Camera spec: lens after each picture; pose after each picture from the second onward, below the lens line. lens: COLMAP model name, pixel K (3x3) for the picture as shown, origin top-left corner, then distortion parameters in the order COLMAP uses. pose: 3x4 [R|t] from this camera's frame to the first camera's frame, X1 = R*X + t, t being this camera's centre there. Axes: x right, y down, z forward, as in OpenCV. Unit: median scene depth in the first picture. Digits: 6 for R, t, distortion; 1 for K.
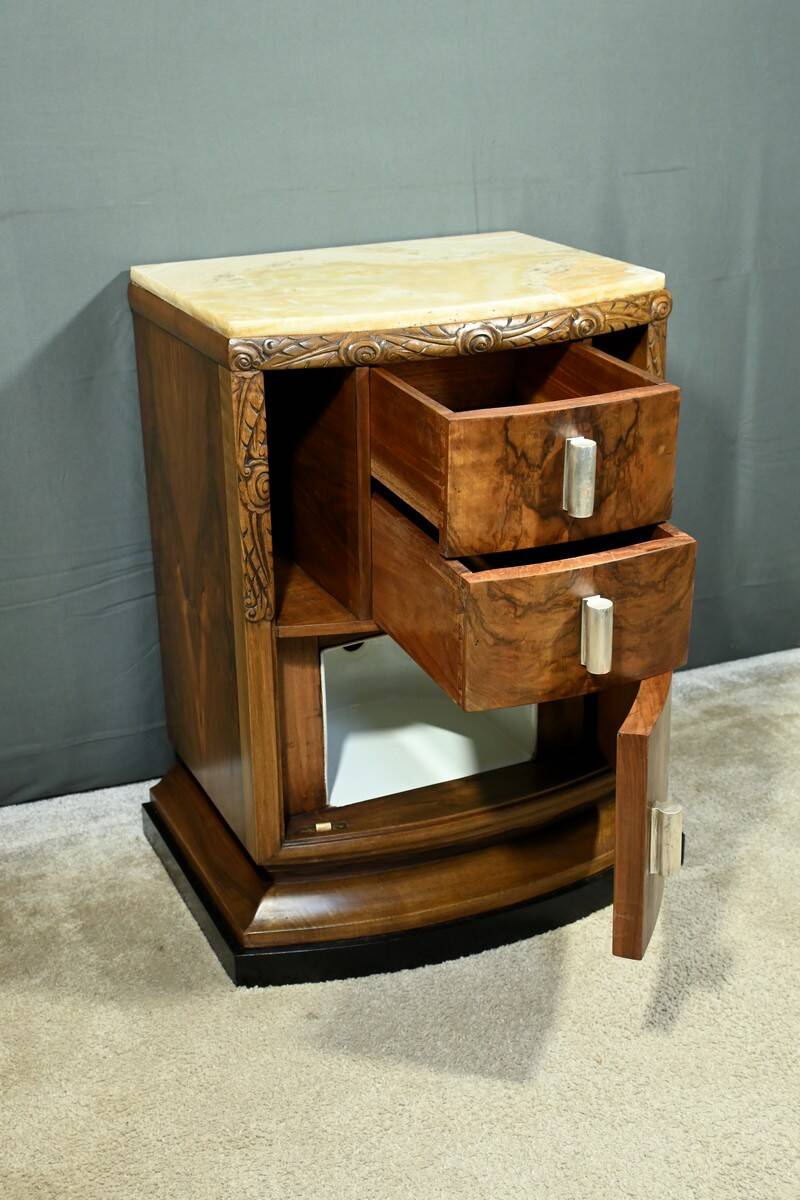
lens RADIAL K [[1508.1, 0, 371.8], [0, 1508.1, 600.4], [0, 0, 1]] dist [-0.003827, -0.041481]
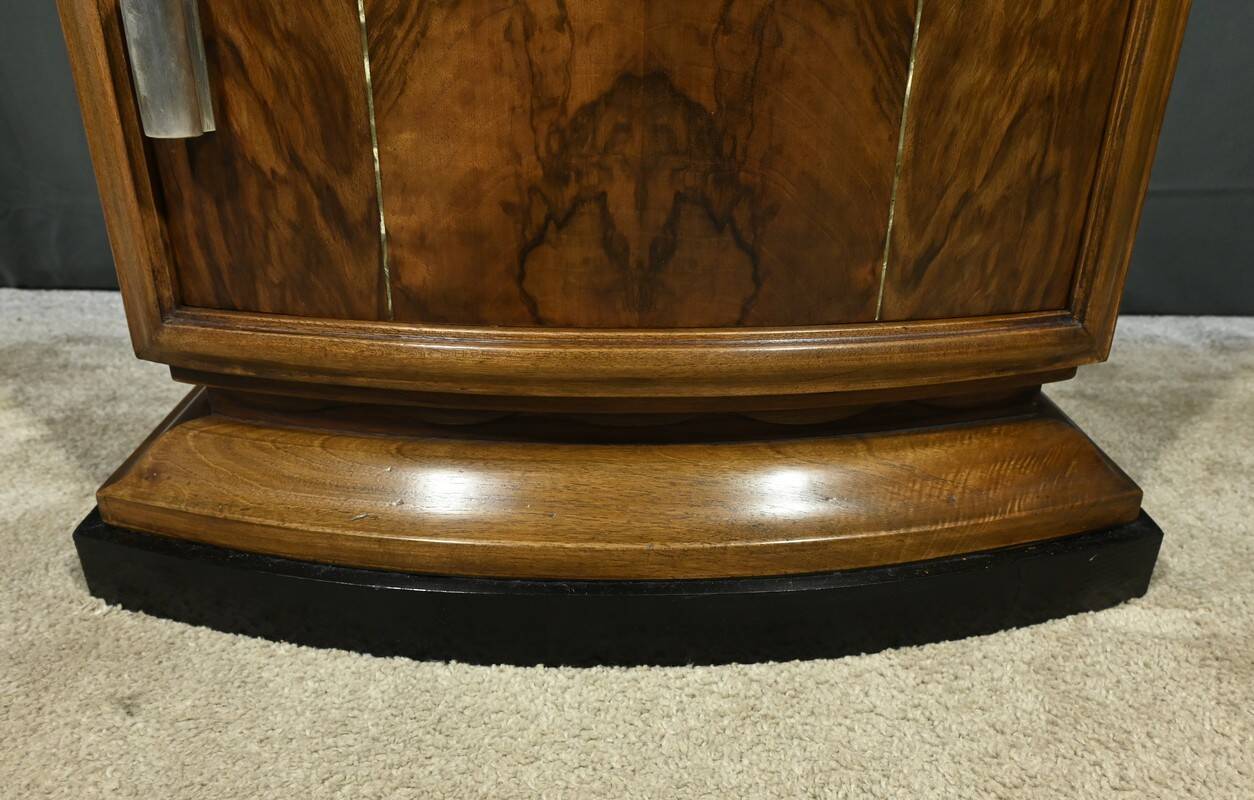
lens RADIAL K [[931.8, 0, 642.1], [0, 931.8, 424.3], [0, 0, 1]] dist [-0.013503, 0.002544]
pose [[0.926042, 0.199666, -0.320280, 0.177376], [-0.176946, 0.979243, 0.098856, 0.150266], [0.333370, -0.034872, 0.942151, 0.838185]]
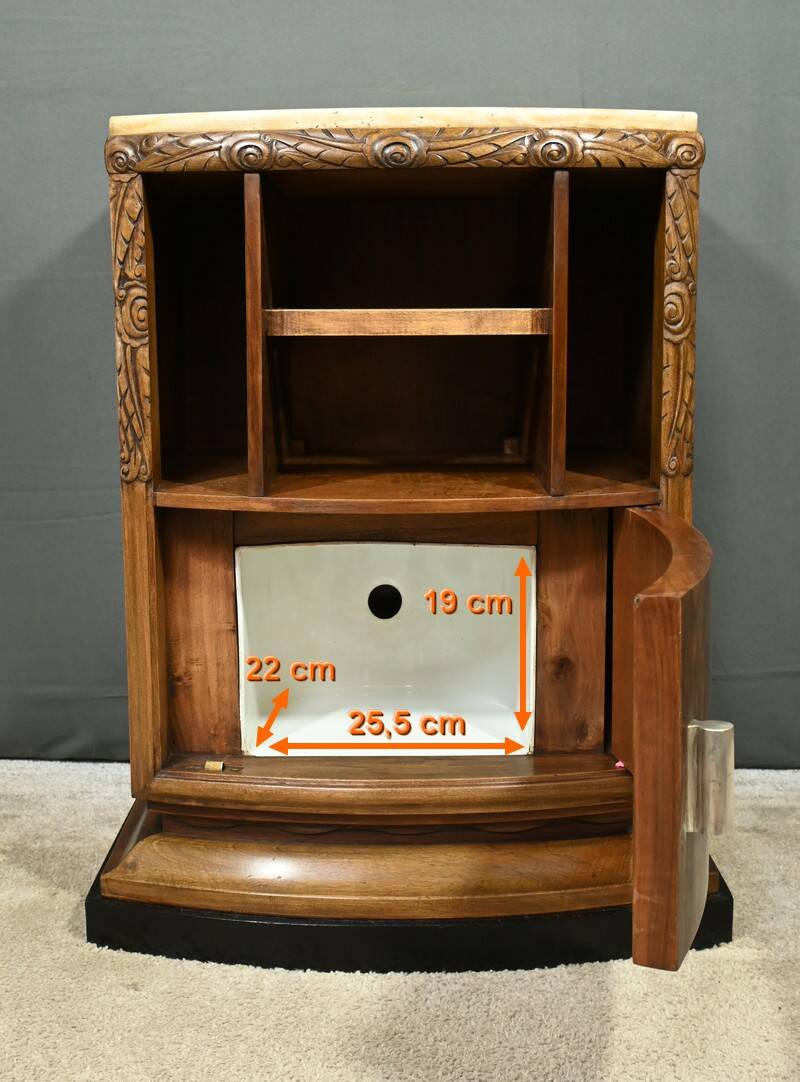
lens RADIAL K [[1421.5, 0, 388.7], [0, 1421.5, 562.0], [0, 0, 1]] dist [-0.012695, -0.026221]
pose [[0.912860, 0.090629, -0.398086, 0.380222], [-0.166570, 0.972883, -0.160478, 0.162767], [0.372748, 0.212804, 0.903202, 0.340372]]
